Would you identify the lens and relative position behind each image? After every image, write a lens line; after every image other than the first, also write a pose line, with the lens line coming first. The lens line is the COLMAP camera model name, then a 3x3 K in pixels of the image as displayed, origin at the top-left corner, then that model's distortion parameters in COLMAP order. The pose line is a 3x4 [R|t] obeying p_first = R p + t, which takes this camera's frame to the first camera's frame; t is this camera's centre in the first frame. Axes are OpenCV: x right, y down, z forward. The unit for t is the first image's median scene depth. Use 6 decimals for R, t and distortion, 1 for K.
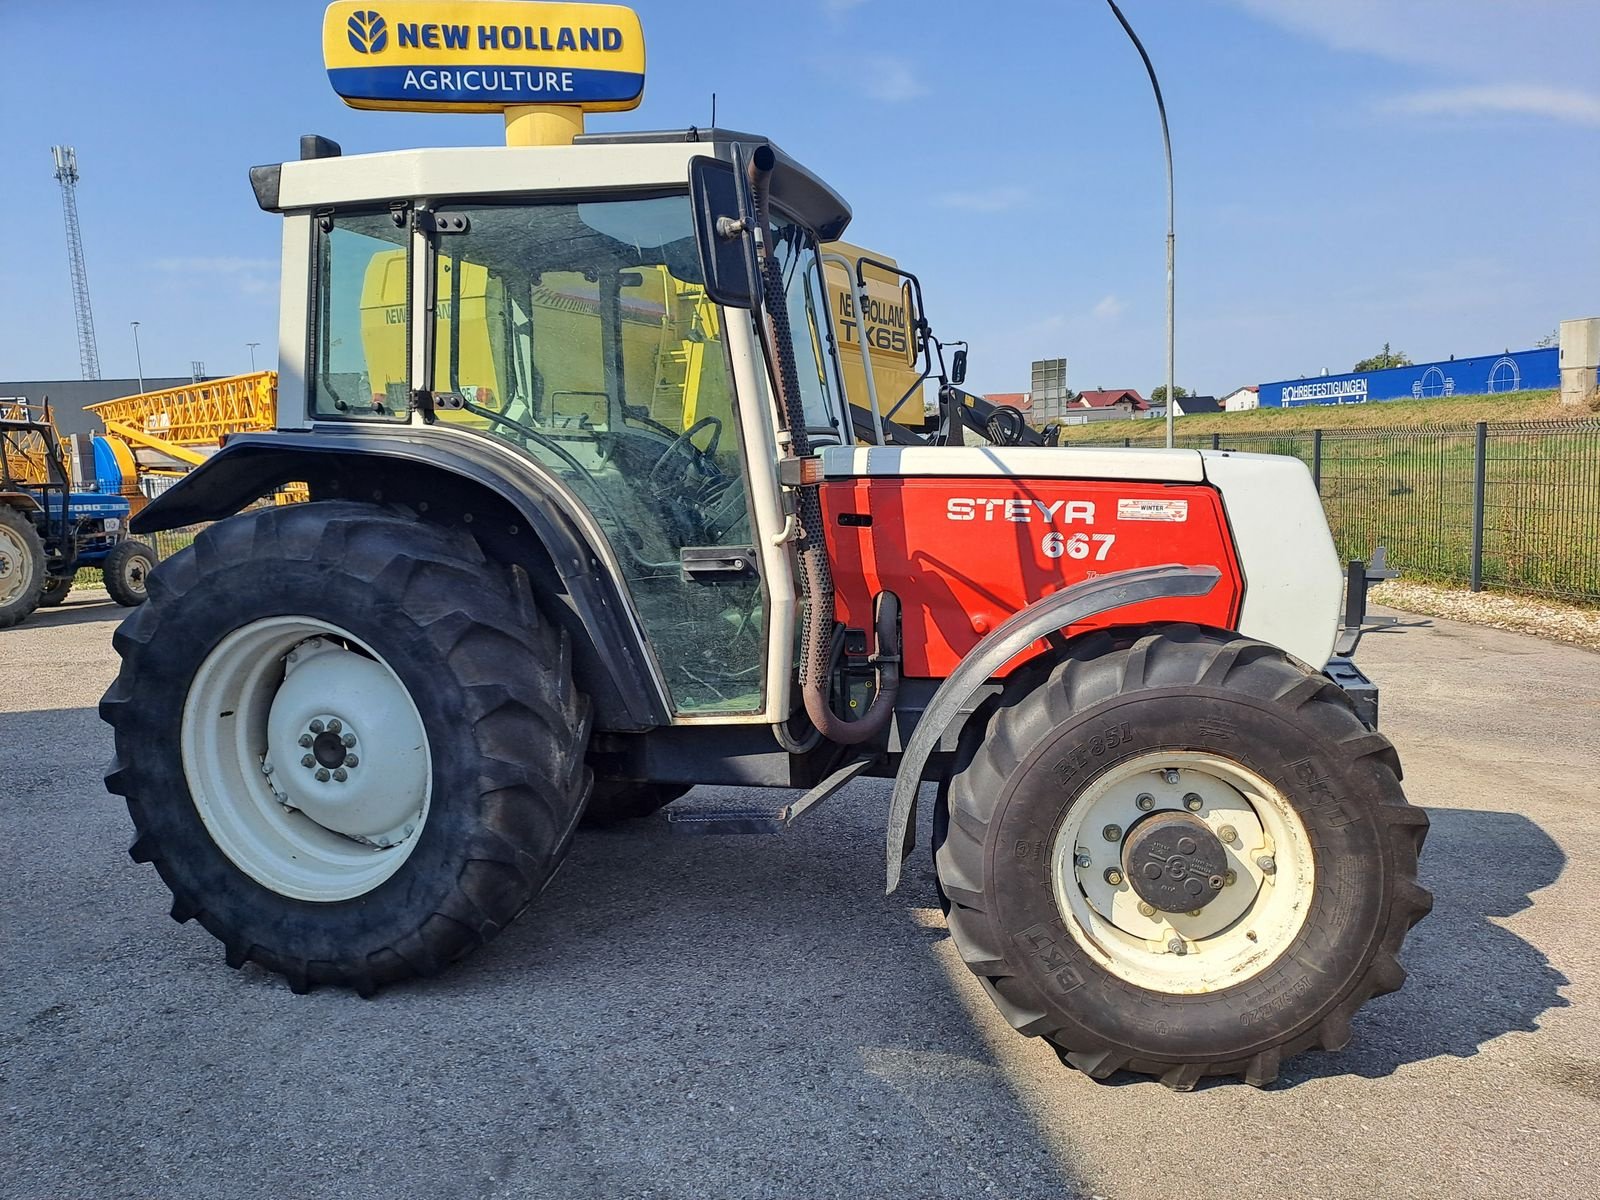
lens RADIAL K [[1173.0, 0, 792.1], [0, 1173.0, 603.2], [0, 0, 1]] dist [0.075287, -0.073796]
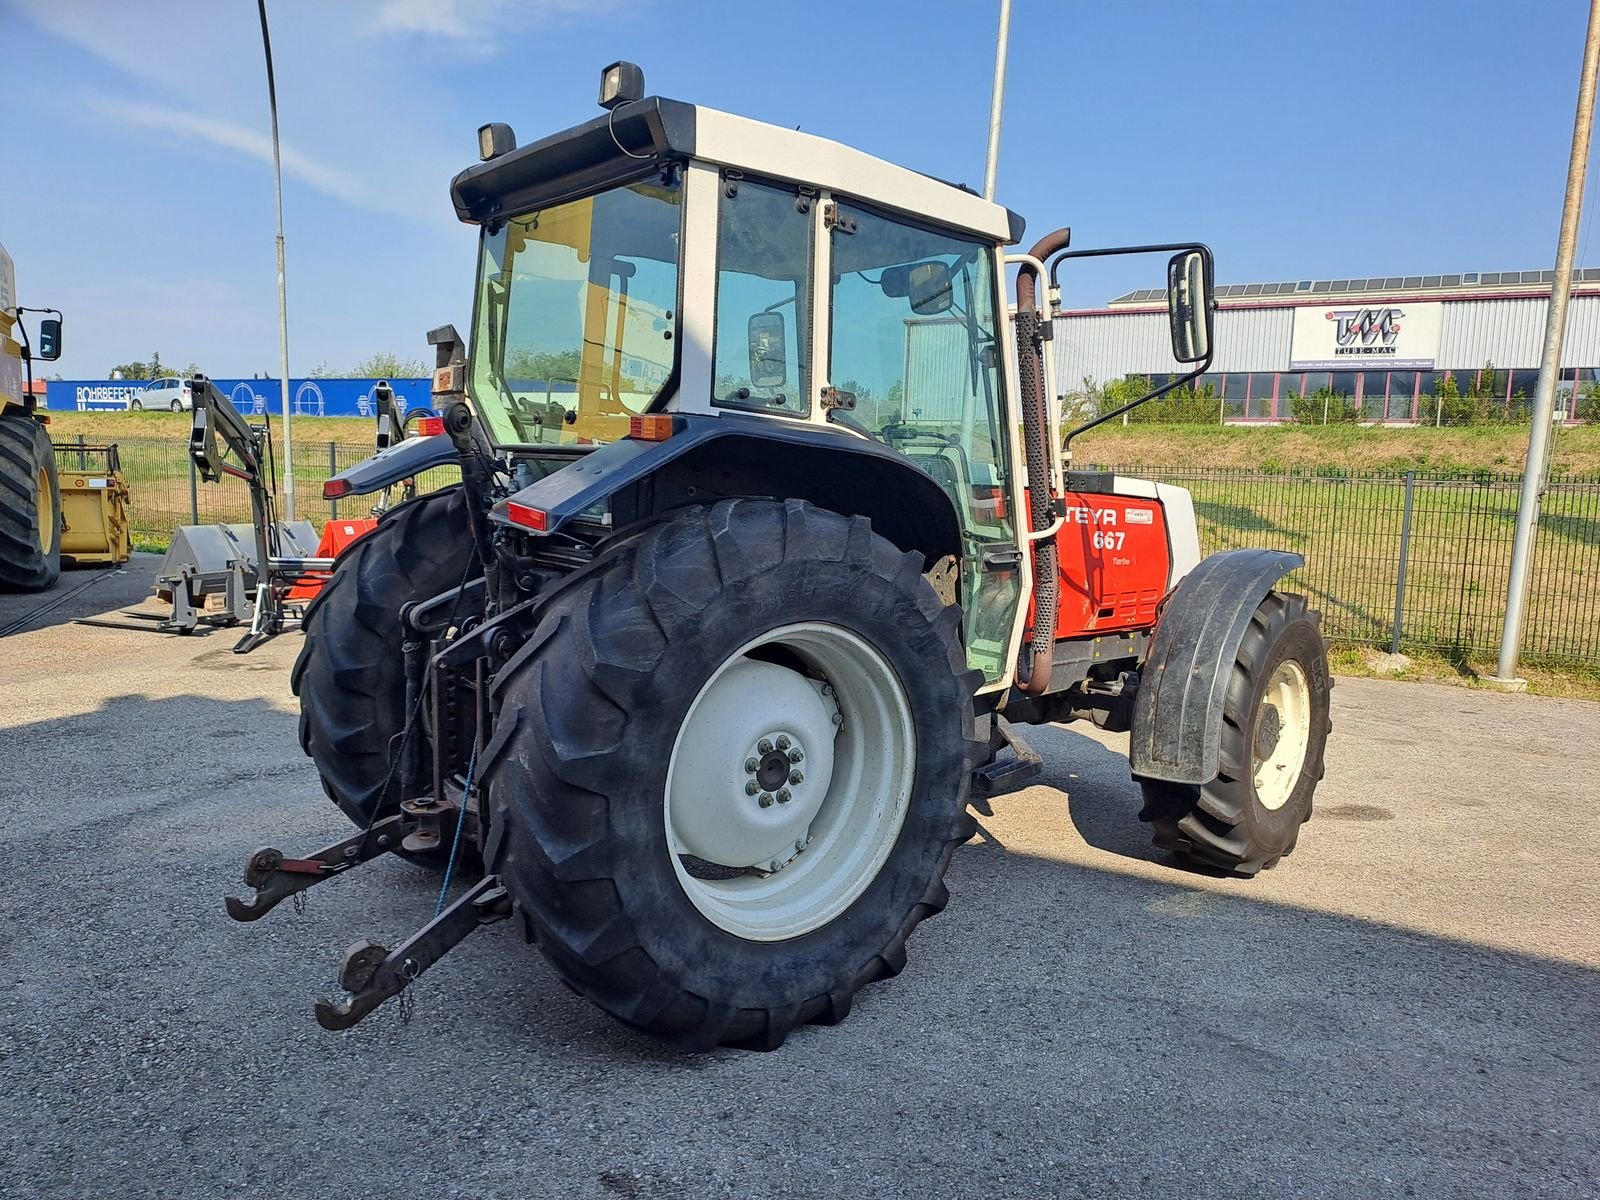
lens RADIAL K [[1173.0, 0, 783.6], [0, 1173.0, 592.6], [0, 0, 1]] dist [0.075287, -0.073796]
pose [[0.577740, -0.042042, 0.815137, -1.155730], [0.056223, 0.998350, 0.011643, -0.023663], [-0.814282, 0.039103, 0.579151, 0.483541]]
